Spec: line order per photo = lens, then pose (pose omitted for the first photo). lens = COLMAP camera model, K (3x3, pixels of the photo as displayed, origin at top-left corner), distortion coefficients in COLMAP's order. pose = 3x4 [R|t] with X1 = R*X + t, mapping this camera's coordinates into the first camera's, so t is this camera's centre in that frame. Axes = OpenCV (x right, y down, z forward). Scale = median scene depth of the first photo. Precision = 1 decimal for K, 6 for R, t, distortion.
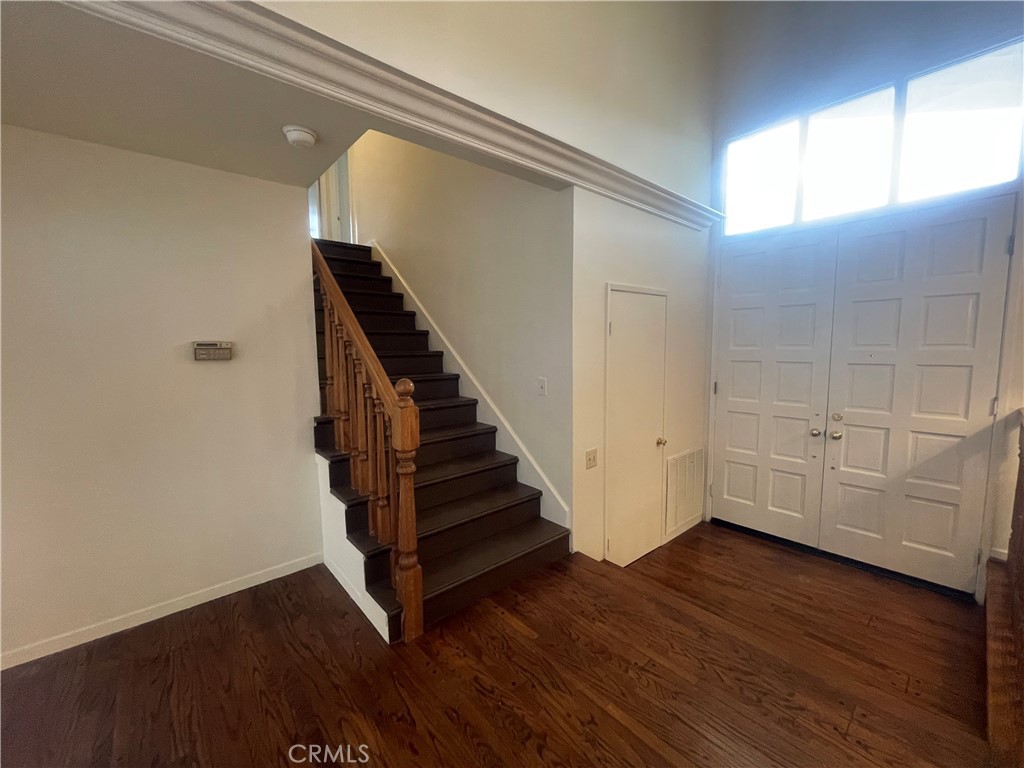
lens RADIAL K [[409.6, 0, 504.6], [0, 409.6, 383.2], [0, 0, 1]] dist [-0.001781, -0.000425]
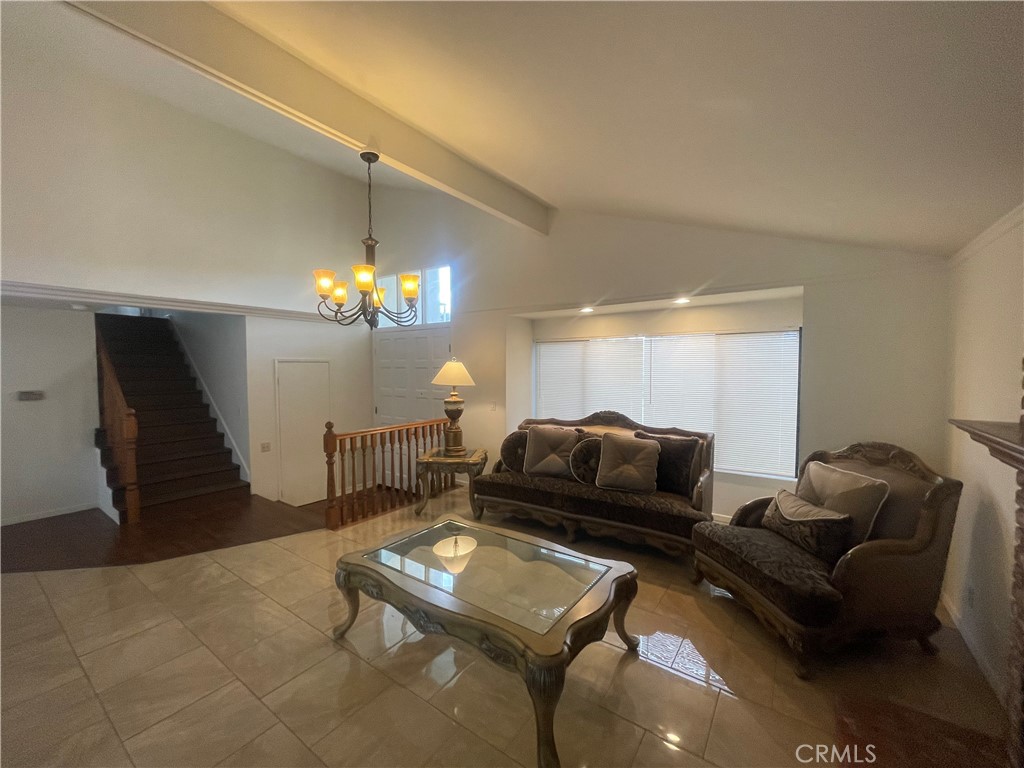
lens RADIAL K [[409.6, 0, 509.0], [0, 409.6, 381.0], [0, 0, 1]] dist [-0.001781, -0.000425]
pose [[0.971483, 0.000657, 0.237106, 1.037479], [0.015030, 0.997815, -0.064344, 0.013857], [-0.236630, 0.066073, 0.969351, -1.427615]]
